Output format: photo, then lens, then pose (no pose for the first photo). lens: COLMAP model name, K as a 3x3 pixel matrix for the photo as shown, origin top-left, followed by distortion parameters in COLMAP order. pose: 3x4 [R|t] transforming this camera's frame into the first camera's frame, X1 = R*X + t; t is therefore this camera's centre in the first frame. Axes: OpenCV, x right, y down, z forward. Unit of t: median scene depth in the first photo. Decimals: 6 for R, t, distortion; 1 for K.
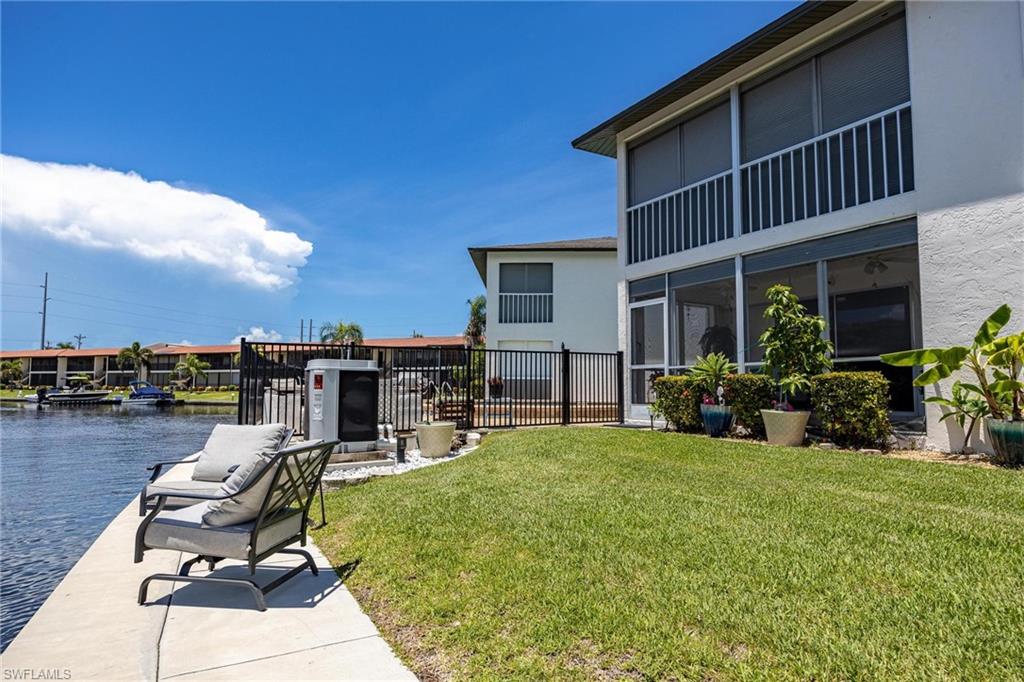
lens RADIAL K [[599.7, 0, 515.0], [0, 599.7, 341.9], [0, 0, 1]] dist [0.002068, -0.003571]
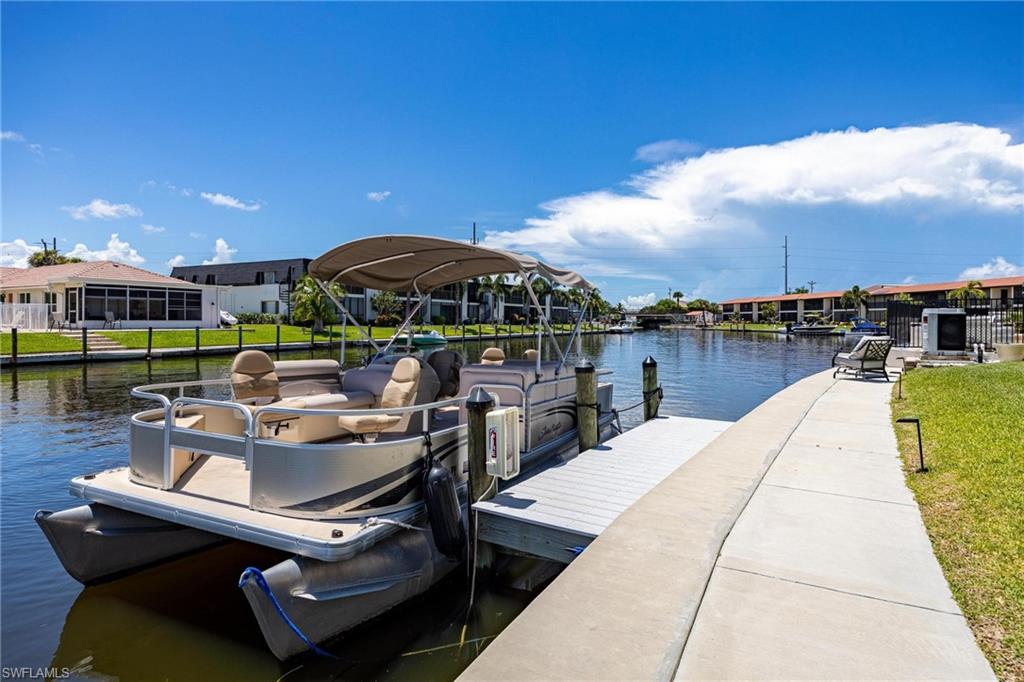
lens RADIAL K [[559.4, 0, 494.6], [0, 559.4, 322.6], [0, 0, 1]] dist [0.007019, -0.002294]
pose [[0.414773, 0.002974, -0.909920, 0.181719], [0.065405, 0.997311, 0.033074, -0.018850], [0.907571, -0.073232, 0.413463, -0.253598]]
